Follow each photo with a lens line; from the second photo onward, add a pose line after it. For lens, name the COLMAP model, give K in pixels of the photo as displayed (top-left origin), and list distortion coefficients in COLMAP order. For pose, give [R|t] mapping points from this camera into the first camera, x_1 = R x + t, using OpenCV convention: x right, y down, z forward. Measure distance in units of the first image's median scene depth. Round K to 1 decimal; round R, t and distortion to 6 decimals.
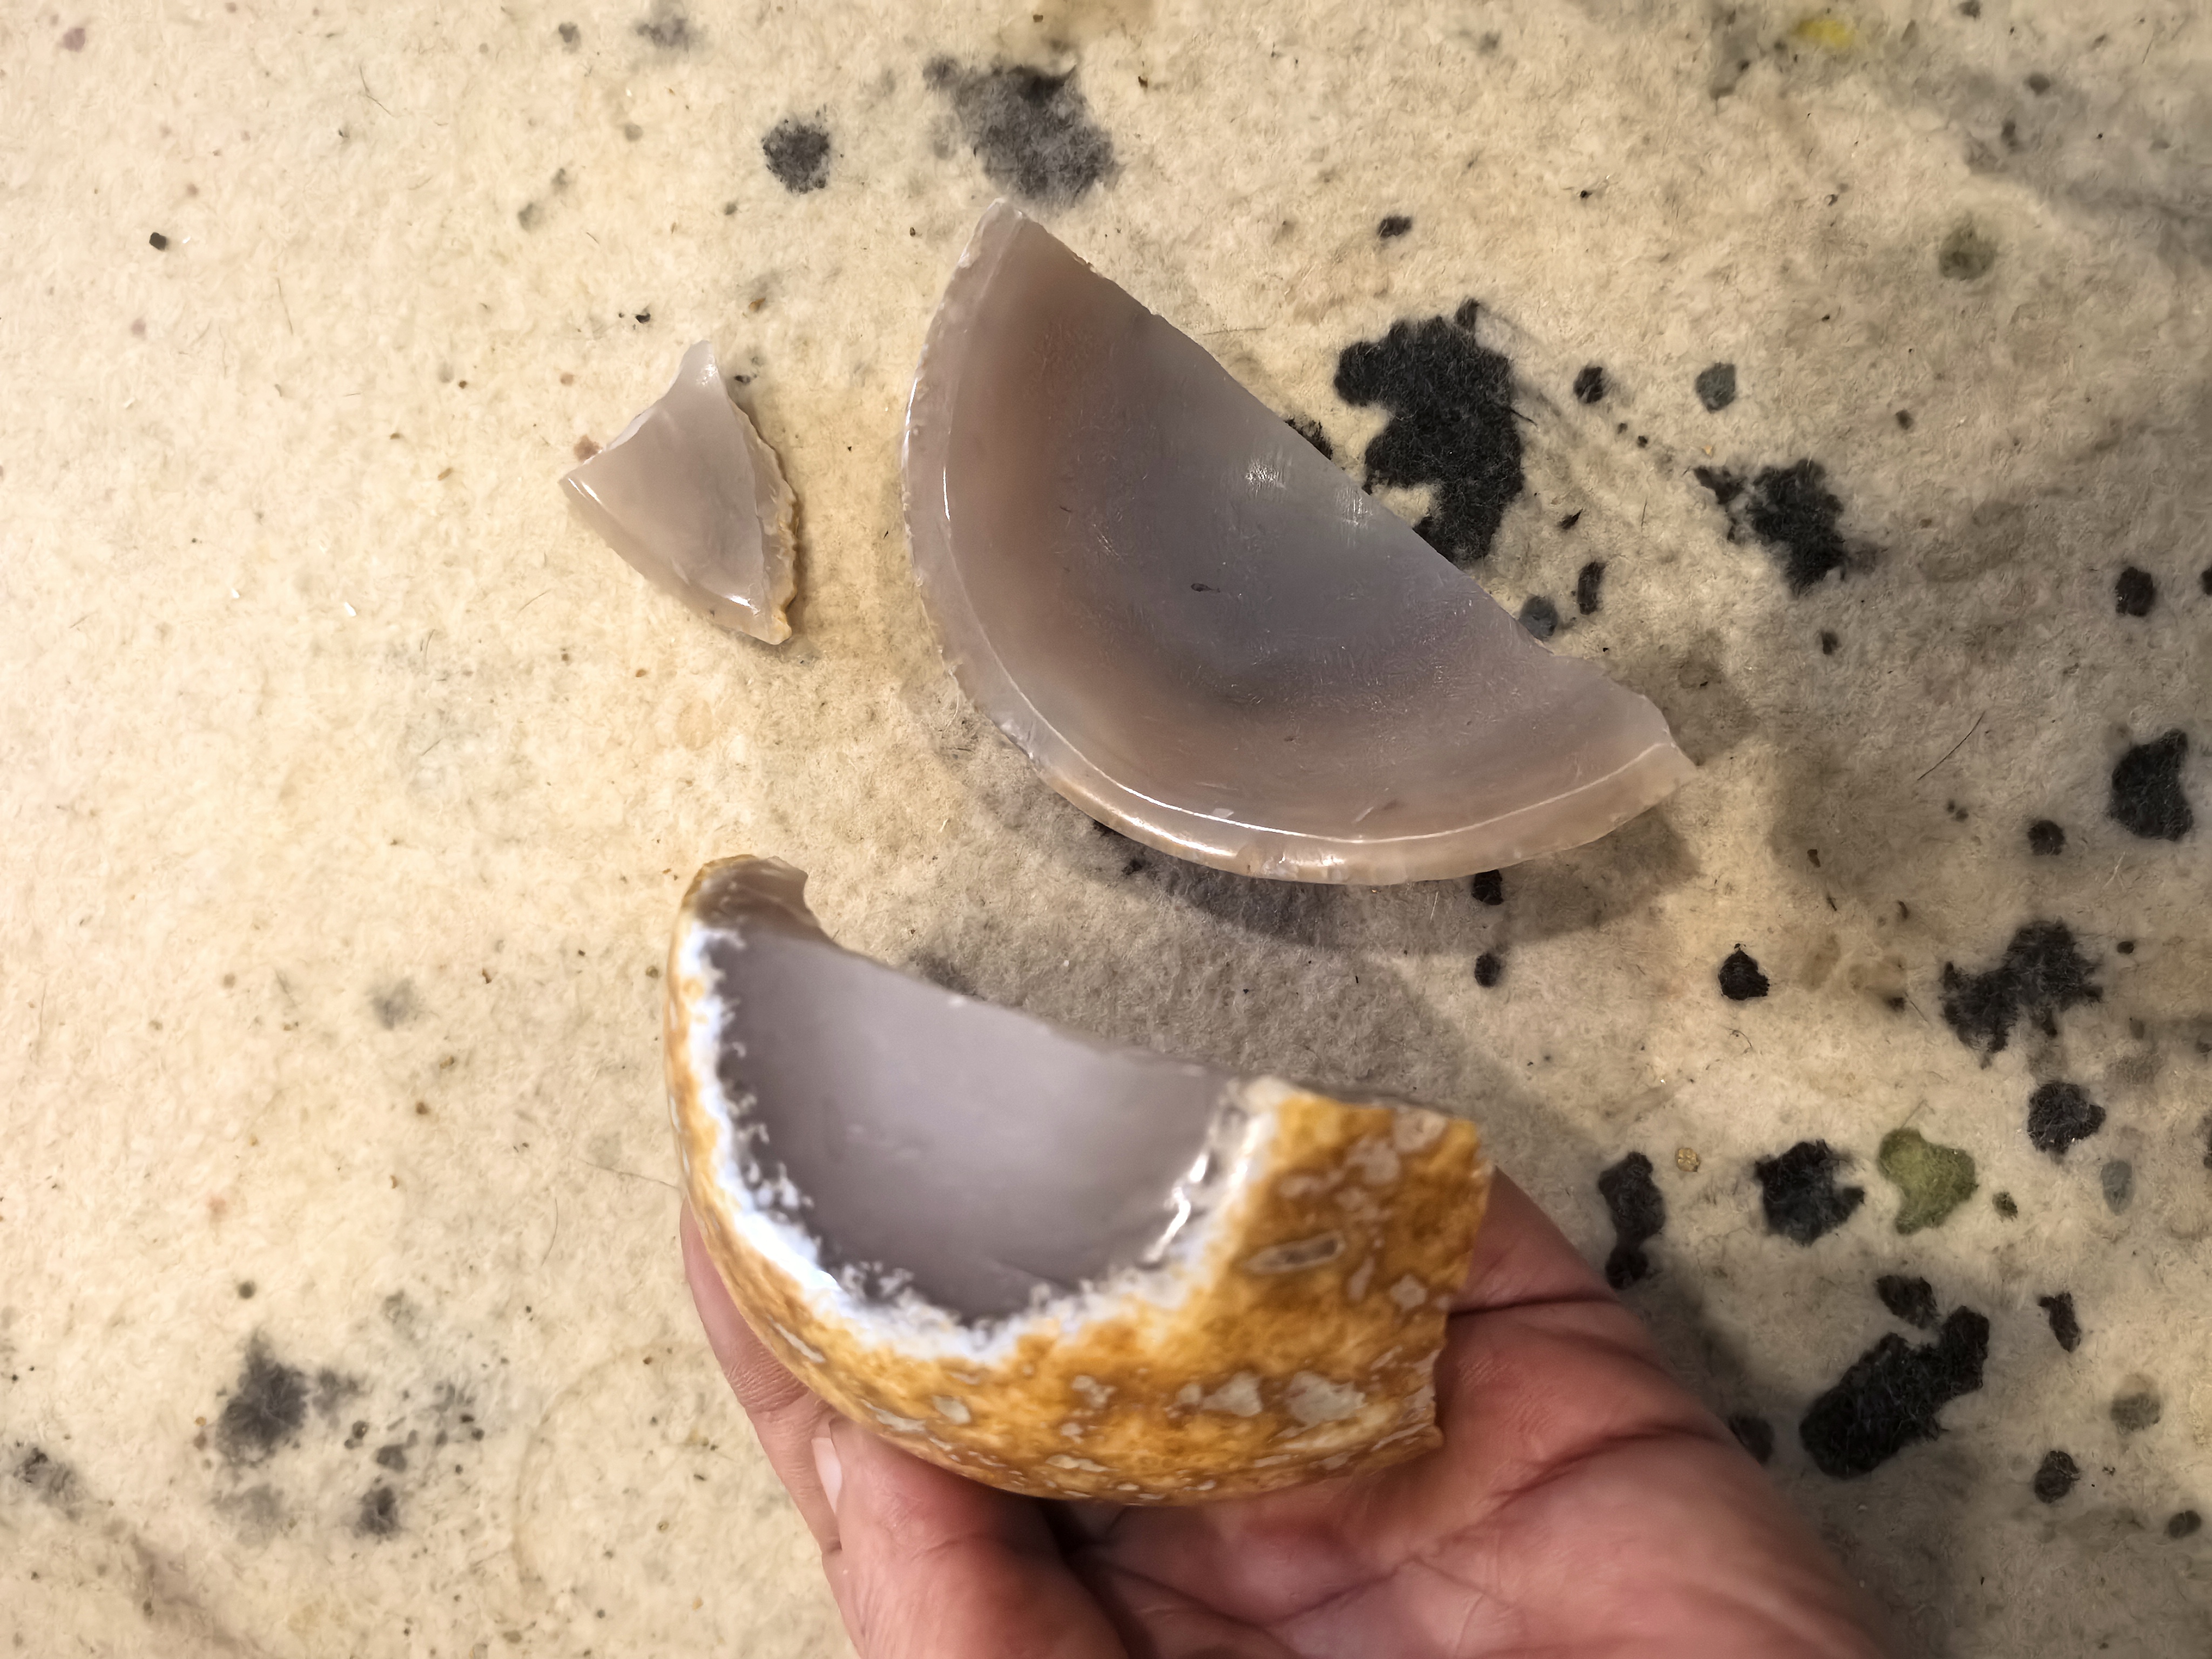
lens RADIAL K [[1790.2, 0, 1106.0], [0, 1790.2, 829.5], [0, 0, 1]] dist [-0.008978, -0.007706]
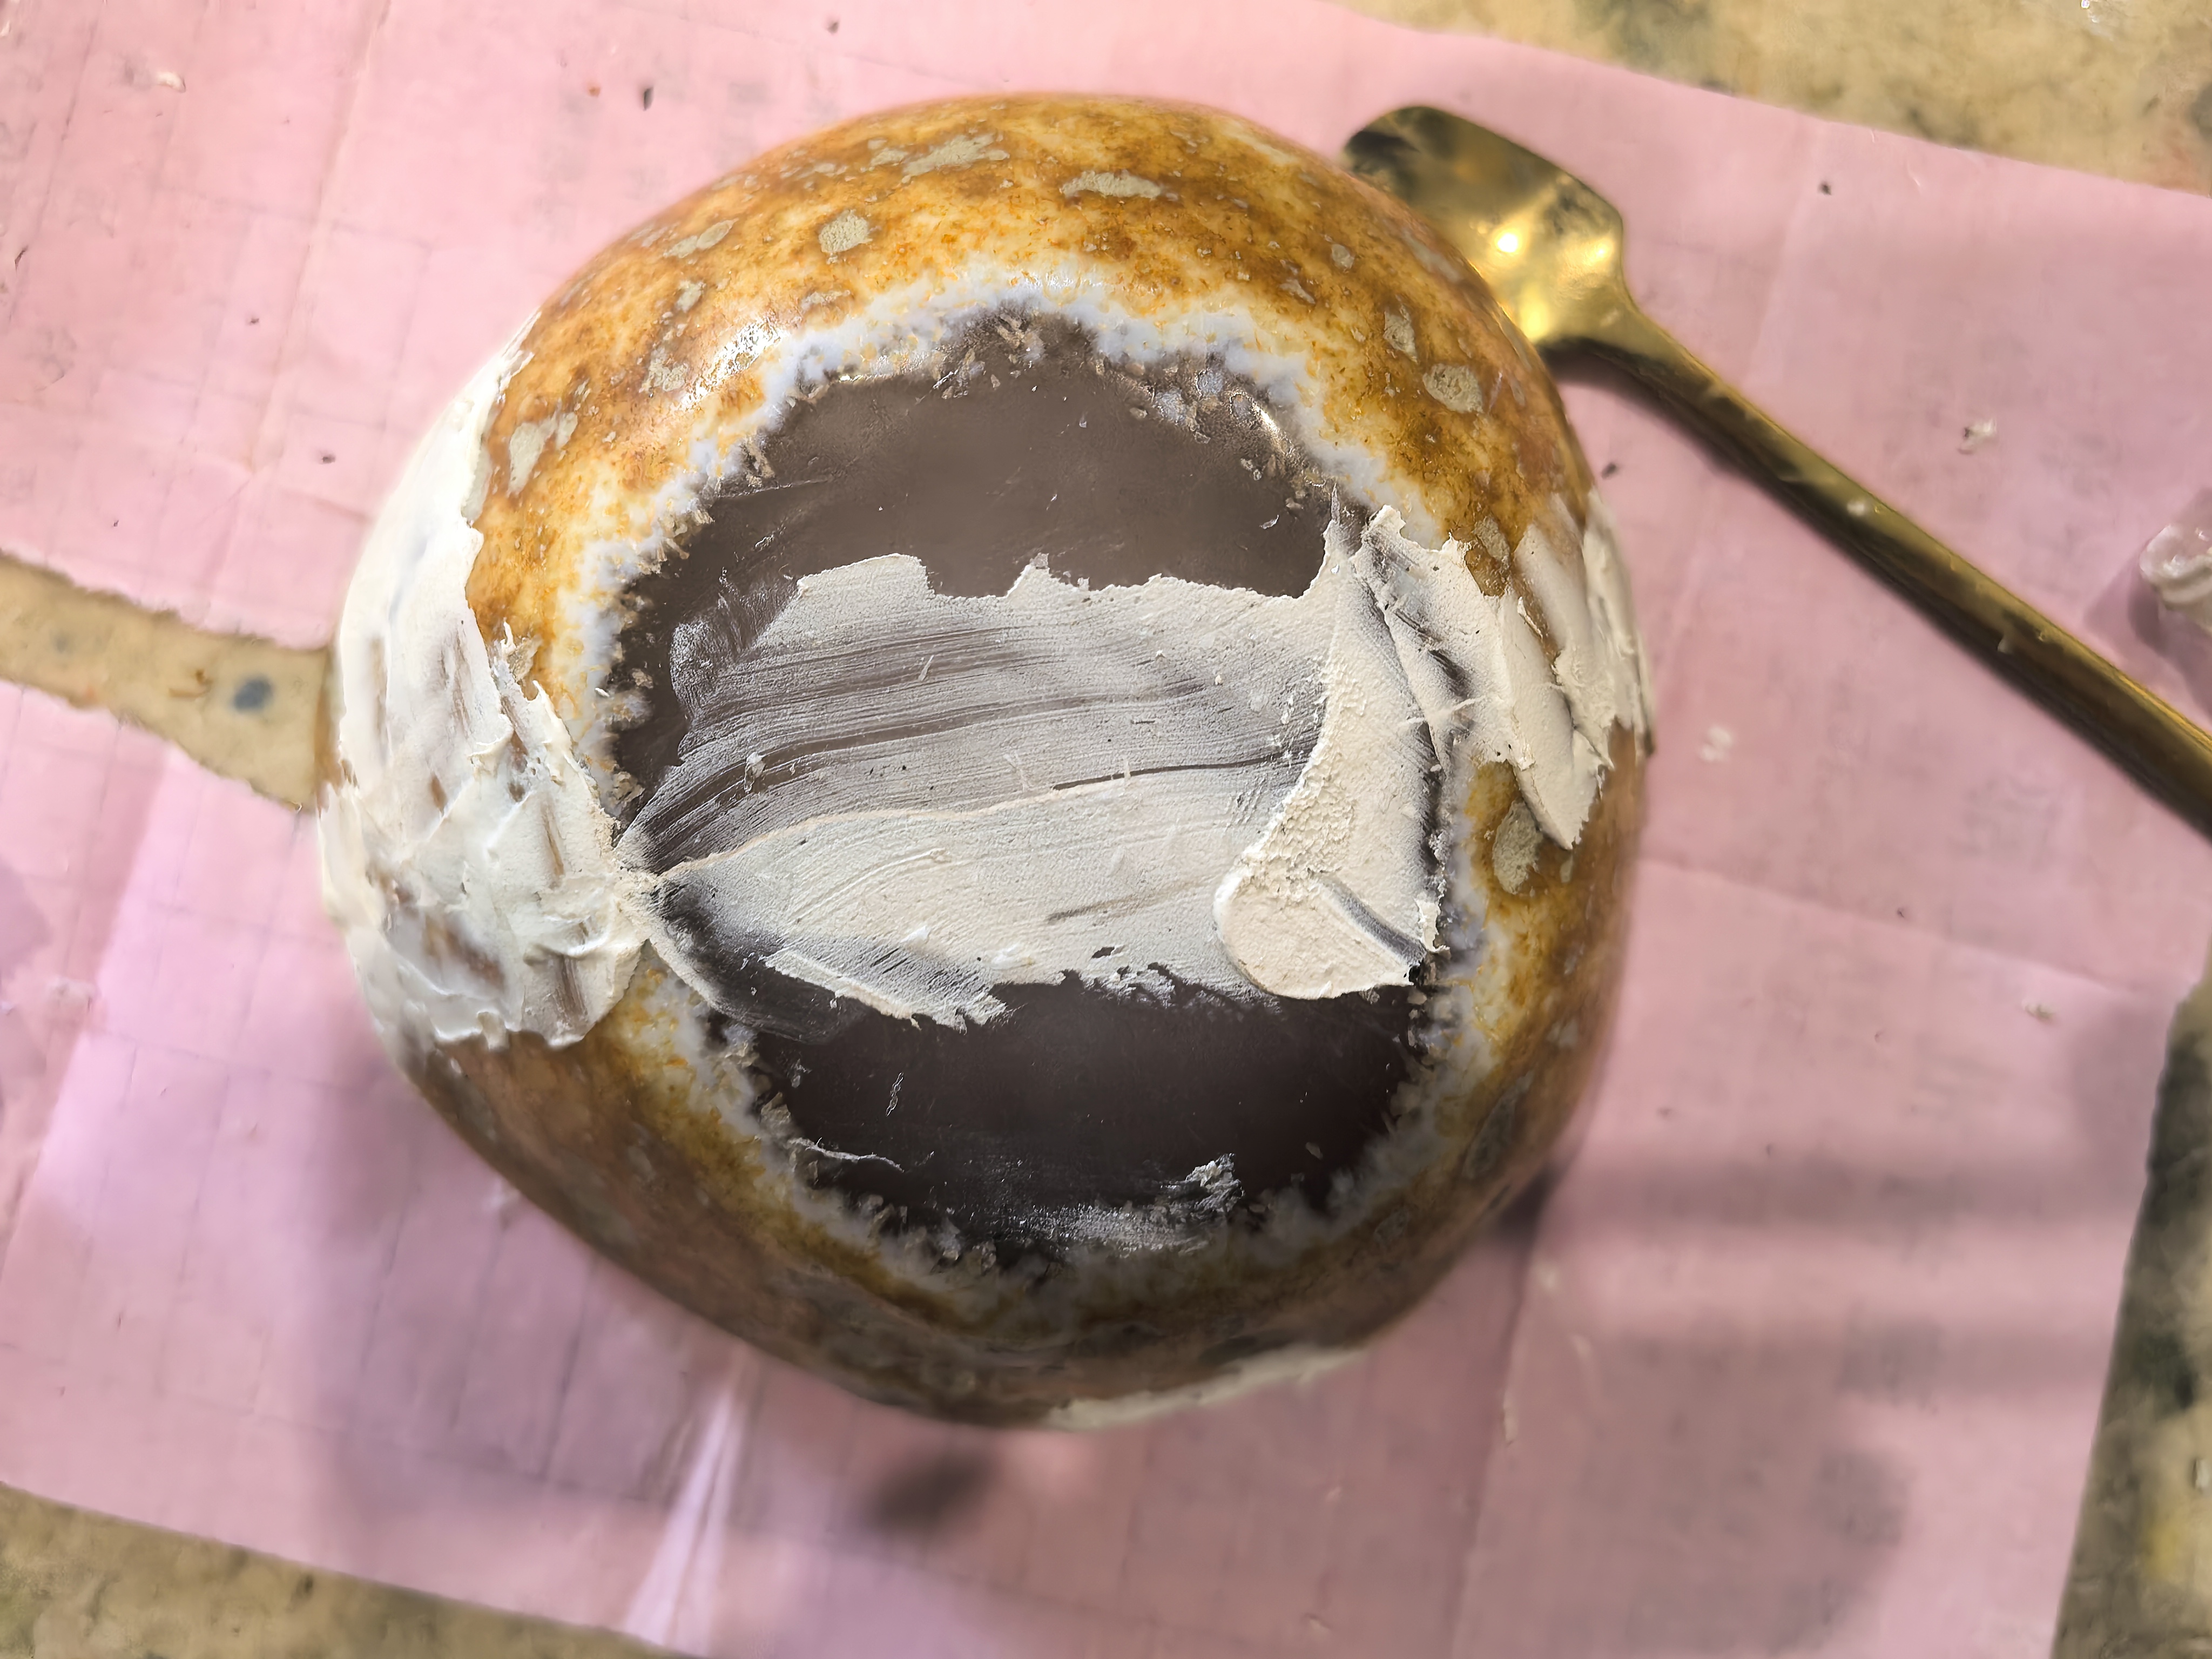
lens RADIAL K [[1790.2, 0, 1106.0], [0, 1790.2, 829.5], [0, 0, 1]] dist [-0.008978, -0.007706]
pose [[-0.850530, 0.382336, 0.361134, -0.340854], [-0.411663, -0.911324, -0.004705, 0.074493], [0.327312, -0.152667, 0.932502, 0.349622]]
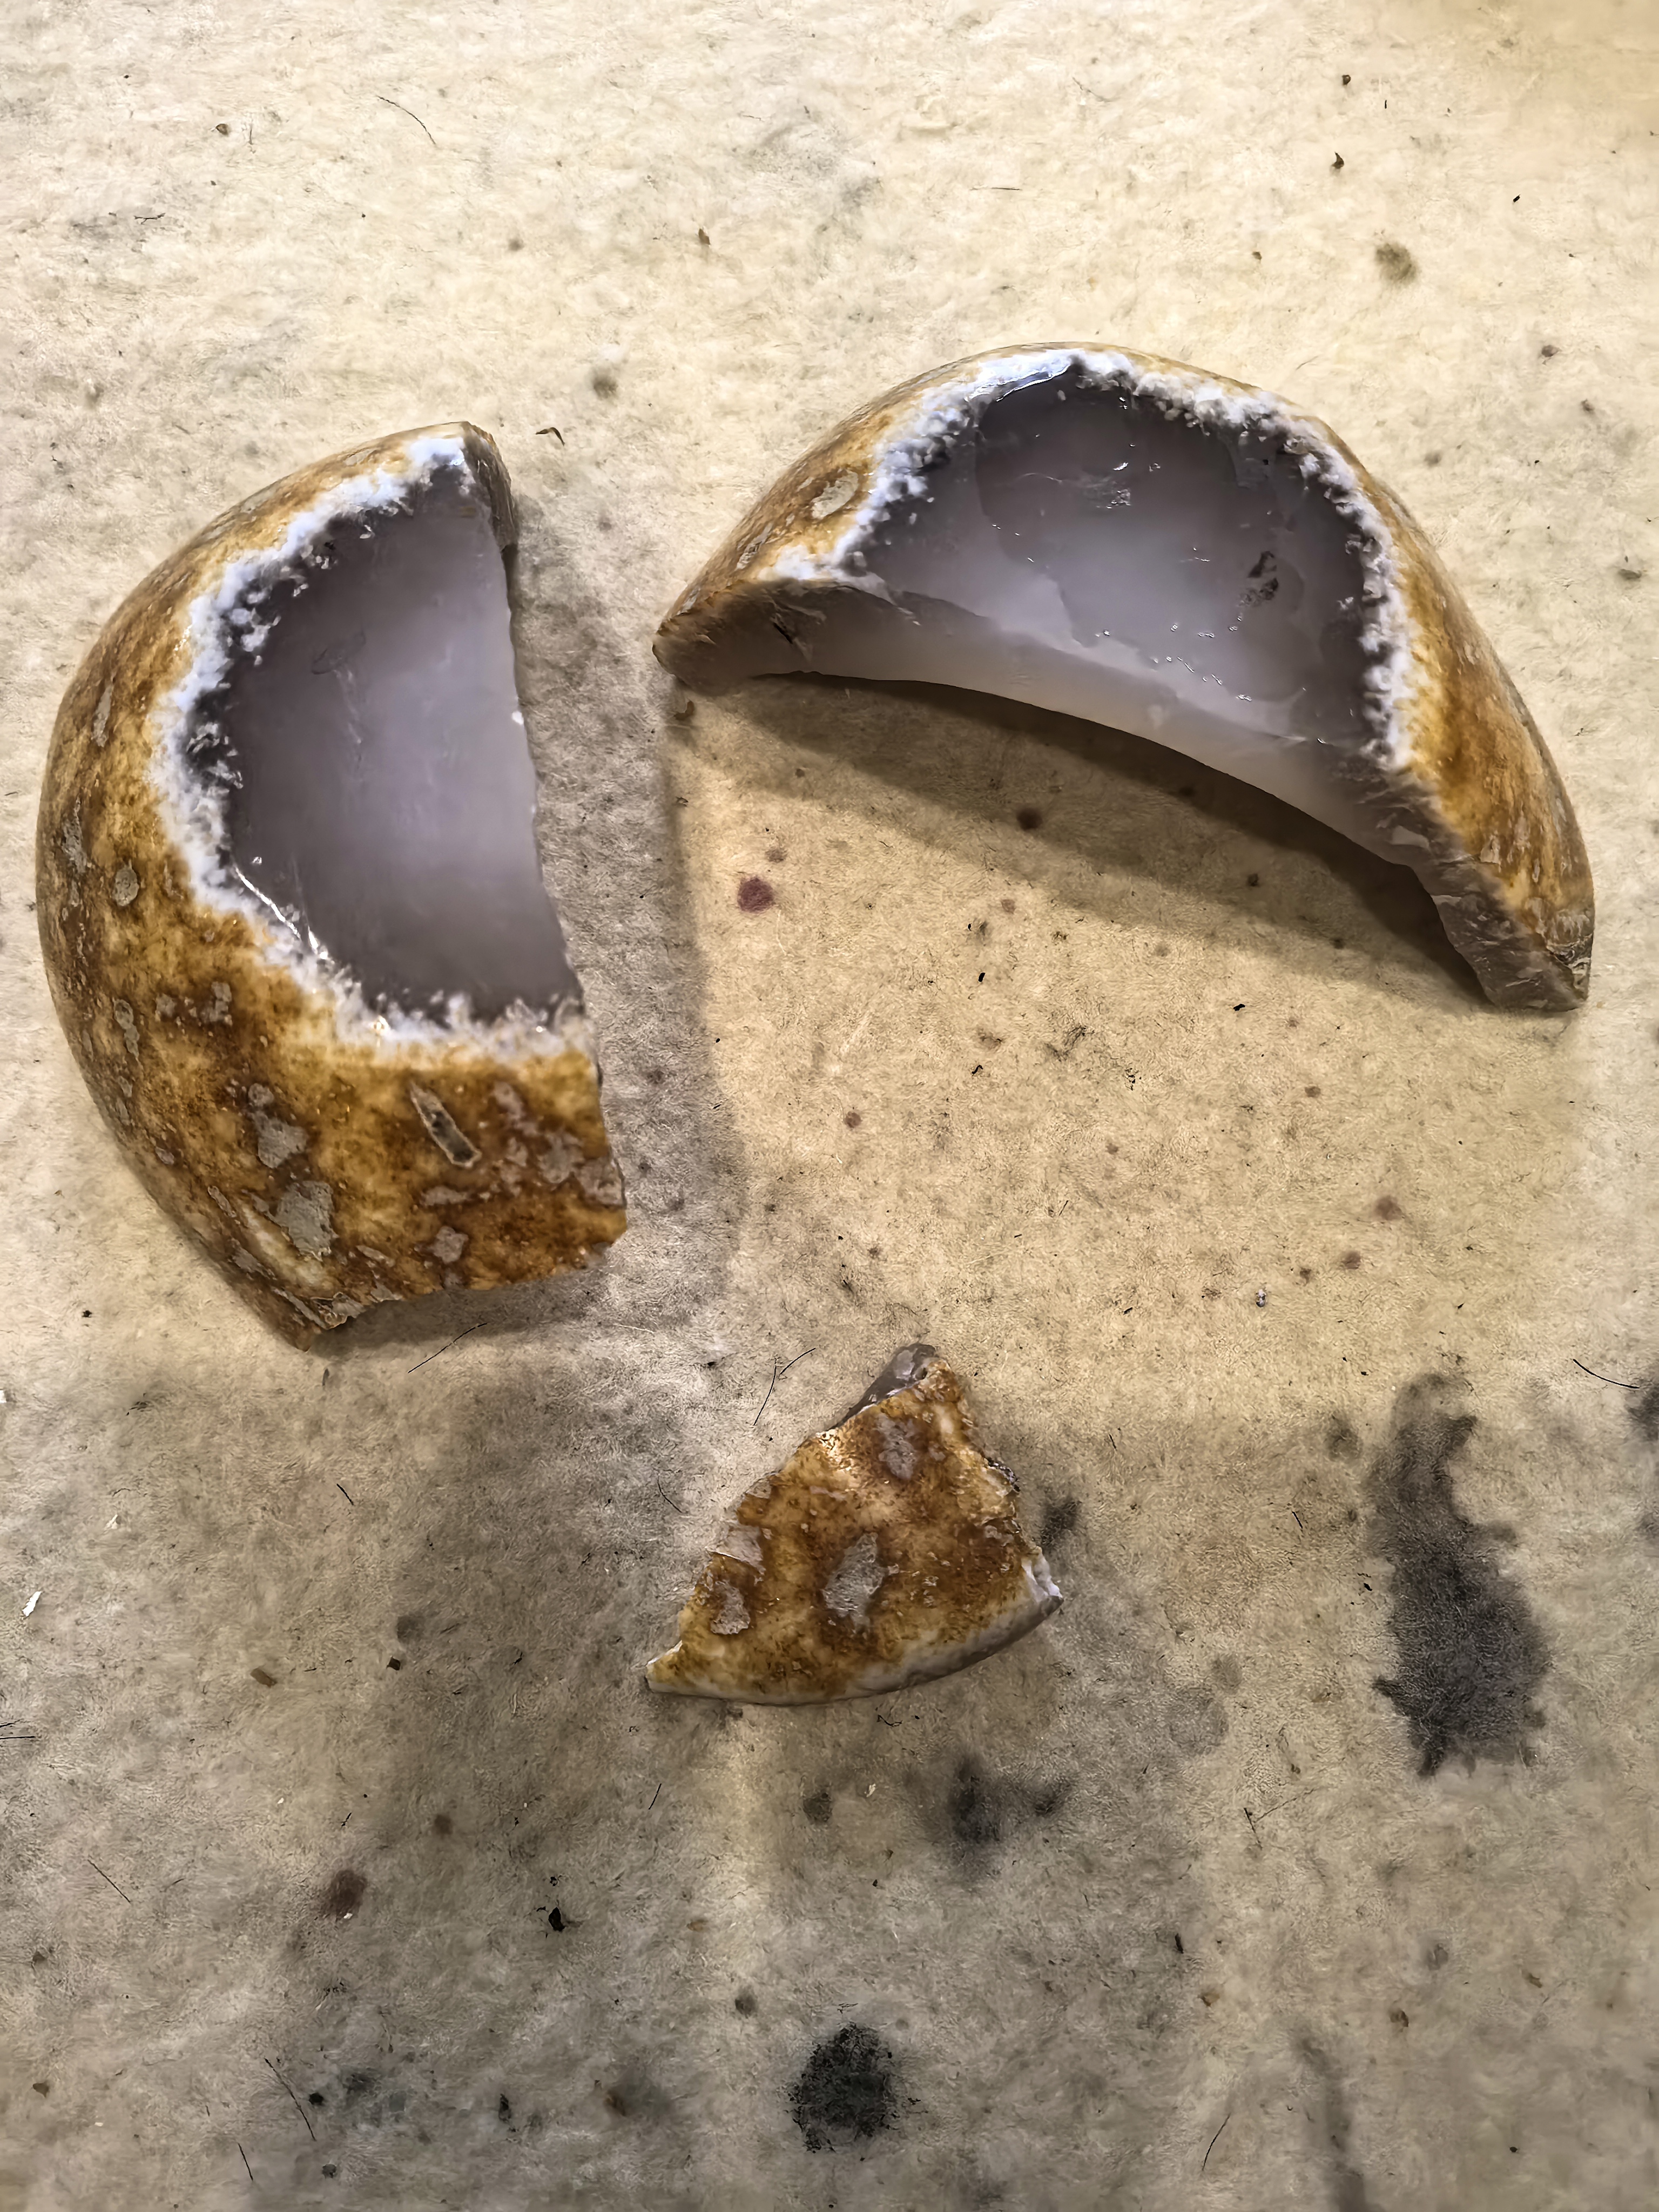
lens RADIAL K [[1790.2, 0, 829.5], [0, 1790.2, 1106.0], [0, 0, 1]] dist [-0.008978, -0.007706]
pose [[0.402644, 0.896643, 0.184143, -0.003391], [-0.900395, 0.424189, -0.096708, 0.126147], [-0.164824, -0.126862, 0.978130, -0.030006]]
